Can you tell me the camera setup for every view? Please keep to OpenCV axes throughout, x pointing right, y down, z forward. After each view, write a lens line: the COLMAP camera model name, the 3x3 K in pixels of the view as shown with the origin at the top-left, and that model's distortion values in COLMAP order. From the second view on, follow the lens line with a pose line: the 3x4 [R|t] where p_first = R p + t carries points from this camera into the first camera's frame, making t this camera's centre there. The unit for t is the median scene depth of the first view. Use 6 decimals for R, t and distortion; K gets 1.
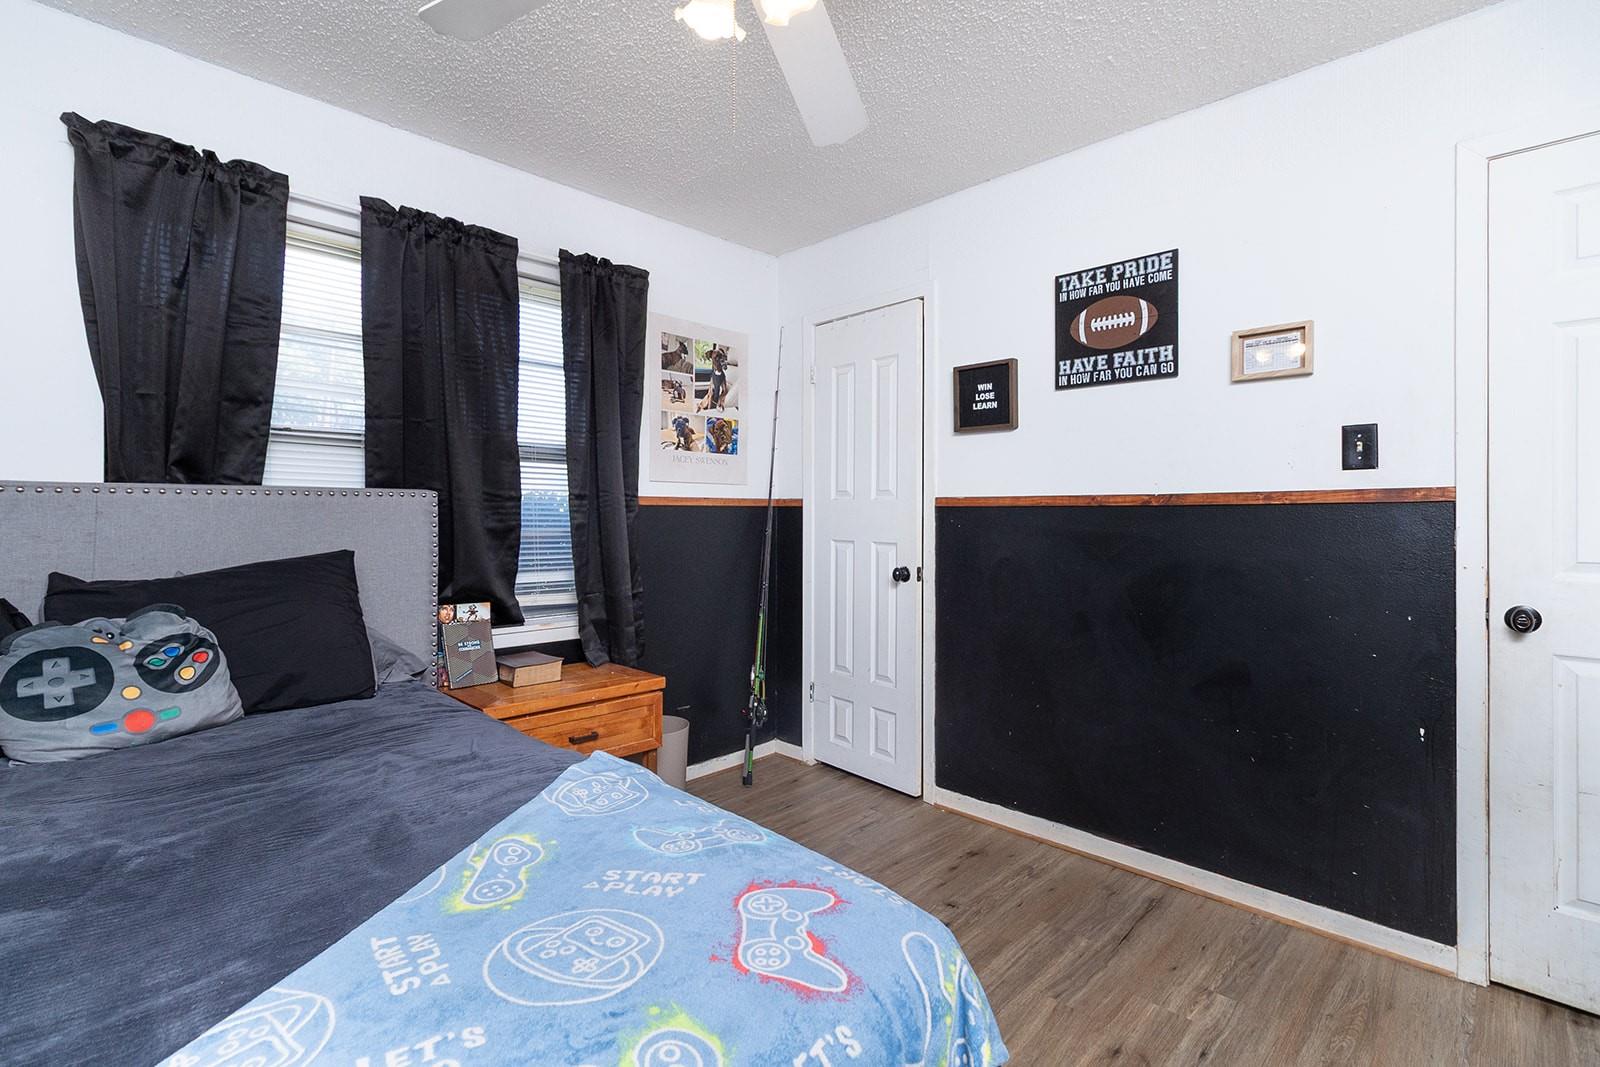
lens RADIAL K [[720.7, 0, 796.7], [0, 720.7, 506.9], [0, 0, 1]] dist [0.001321, 0.000755]
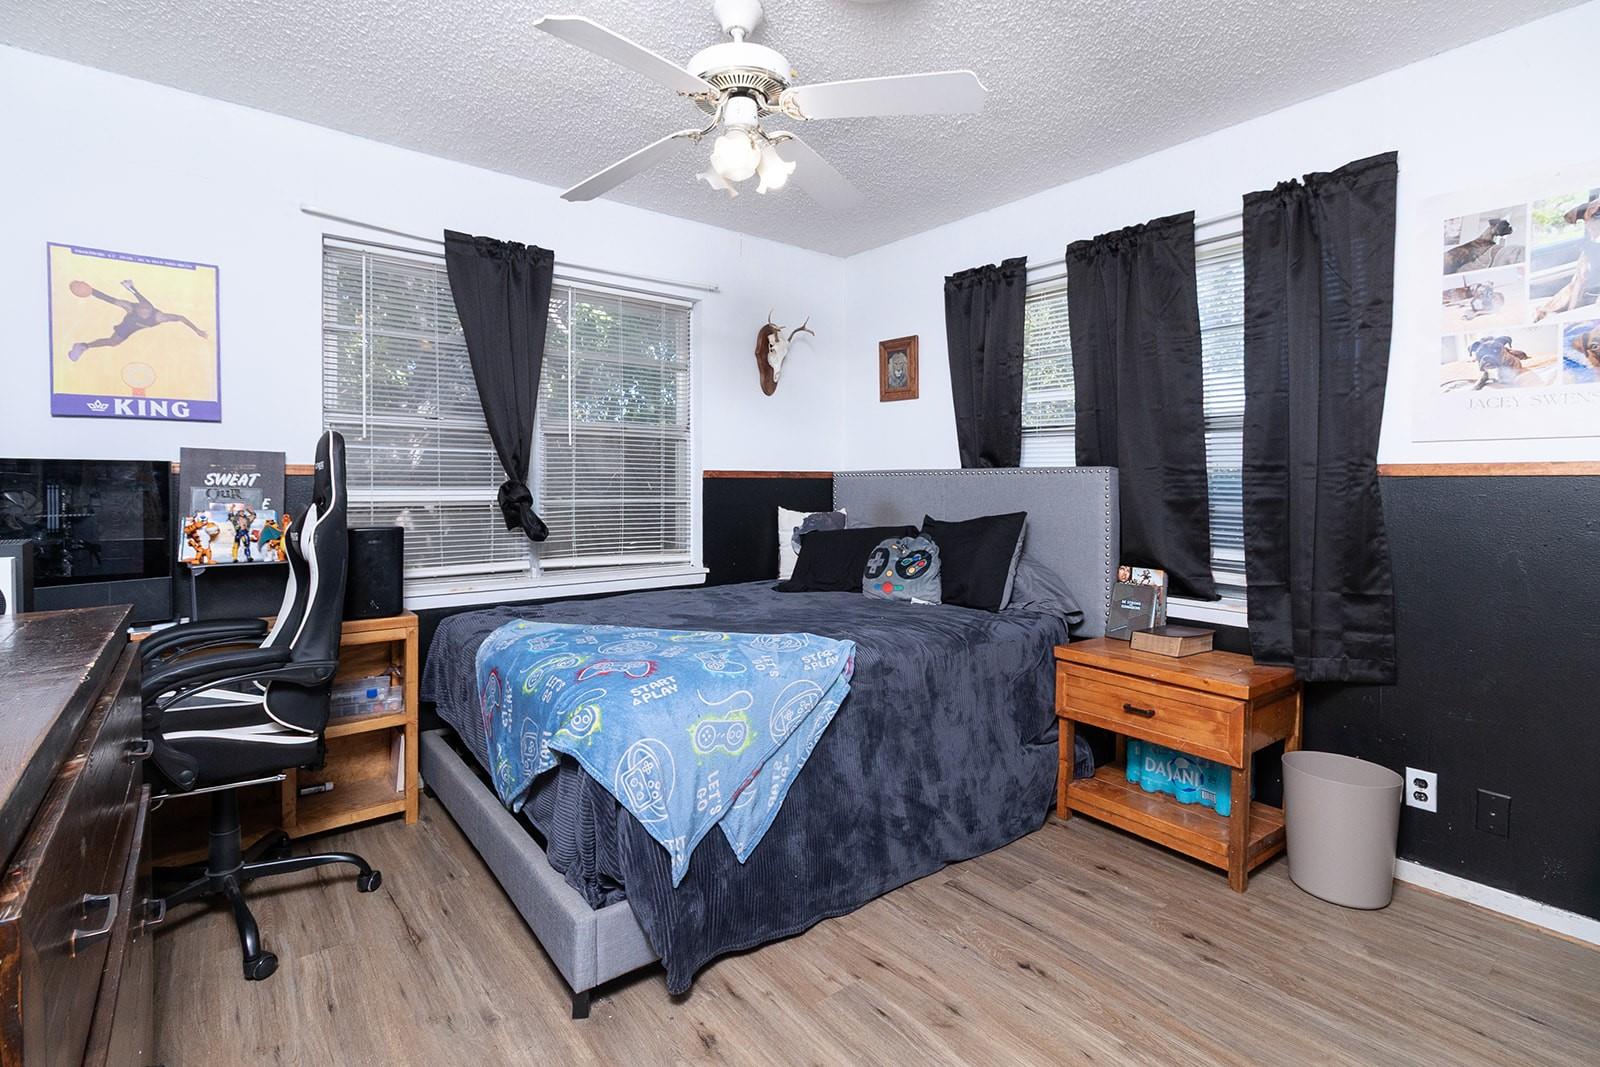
lens RADIAL K [[758.2, 0, 797.5], [0, 758.2, 484.2], [0, 0, 1]] dist [-0.001650, -0.000701]
pose [[-0.116896, -0.002019, -0.993142, 0.751095], [0.002518, 0.999994, -0.002330, 0.007127], [0.993141, -0.002773, -0.116890, 0.609299]]
